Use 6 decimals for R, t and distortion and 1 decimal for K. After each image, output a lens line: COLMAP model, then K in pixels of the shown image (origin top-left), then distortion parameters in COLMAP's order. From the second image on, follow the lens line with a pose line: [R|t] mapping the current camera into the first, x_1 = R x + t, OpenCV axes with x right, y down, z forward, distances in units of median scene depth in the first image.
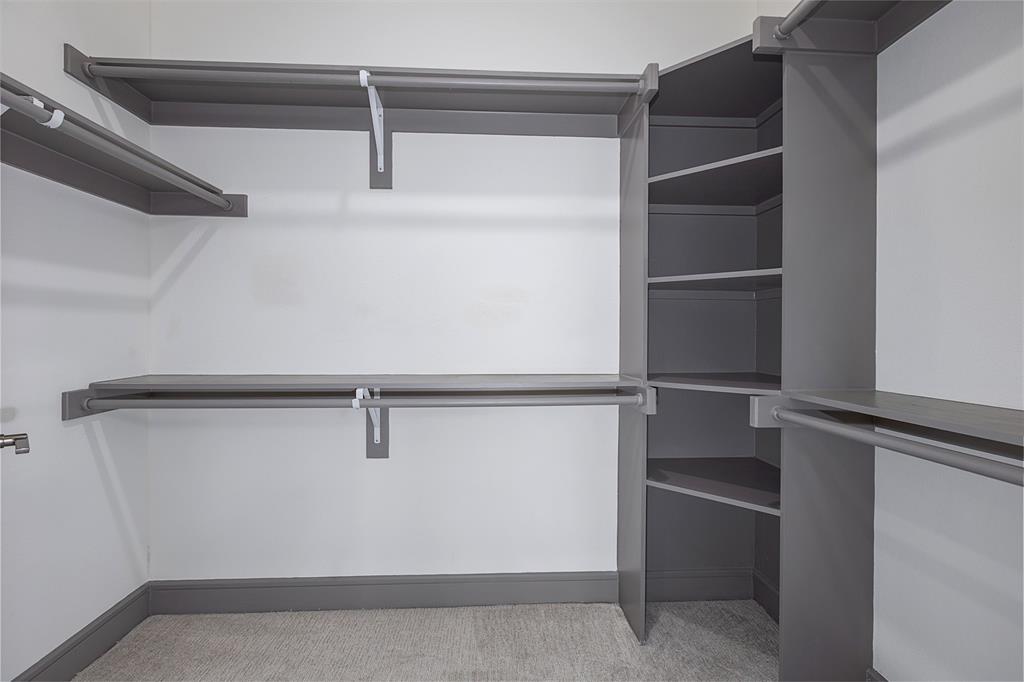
lens RADIAL K [[467.0, 0, 511.9], [0, 467.0, 338.8], [0, 0, 1]] dist [-0.001359, 0.000022]
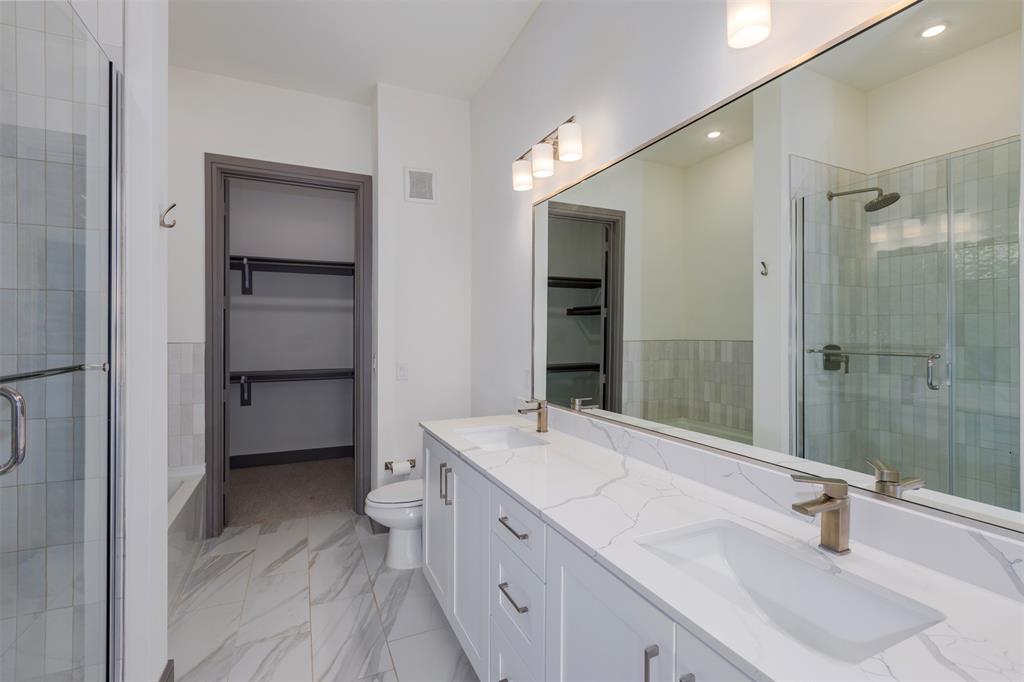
lens RADIAL K [[467.0, 0, 513.0], [0, 467.0, 334.5], [0, 0, 1]] dist [-0.001359, 0.000022]
pose [[0.928937, -0.004019, 0.370216, 0.103696], [0.006974, 0.999954, -0.006644, -0.088094], [-0.370172, 0.008753, 0.928922, -1.762959]]
